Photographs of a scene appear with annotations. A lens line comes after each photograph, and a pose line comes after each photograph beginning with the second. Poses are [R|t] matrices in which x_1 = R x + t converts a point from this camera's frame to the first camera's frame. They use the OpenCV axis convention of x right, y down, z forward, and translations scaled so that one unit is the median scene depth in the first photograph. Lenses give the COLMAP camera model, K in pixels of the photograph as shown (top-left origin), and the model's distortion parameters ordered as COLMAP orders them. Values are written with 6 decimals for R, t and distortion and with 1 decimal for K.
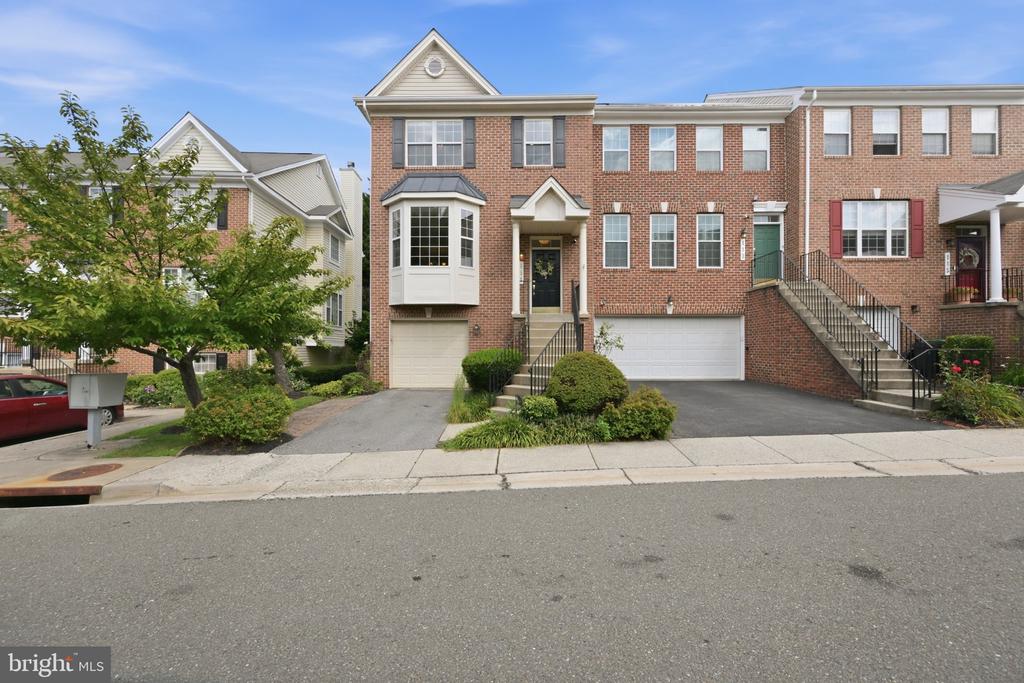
lens RADIAL K [[419.7, 0, 496.2], [0, 419.7, 348.9], [0, 0, 1]] dist [0.000200, 0.000215]
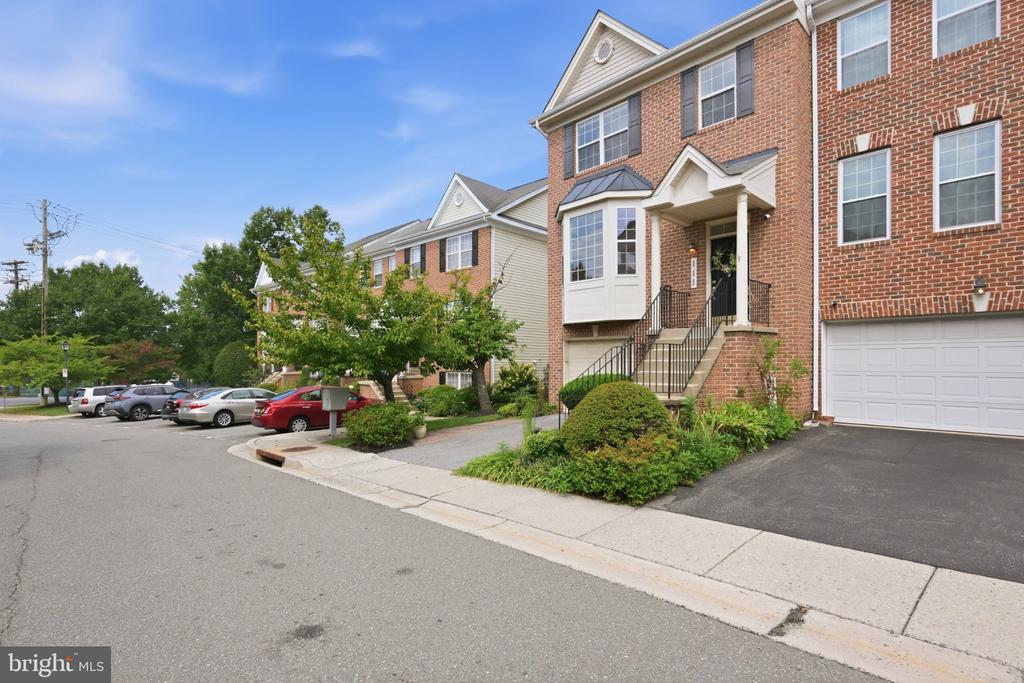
lens RADIAL K [[504.4, 0, 512.2], [0, 504.4, 363.1], [0, 0, 1]] dist [-0.000256, -0.000231]
pose [[0.687240, 0.000757, -0.726430, 0.498599], [-0.000265, 1.000000, 0.000792, -0.019005], [0.726431, -0.000352, 0.687240, 0.135341]]
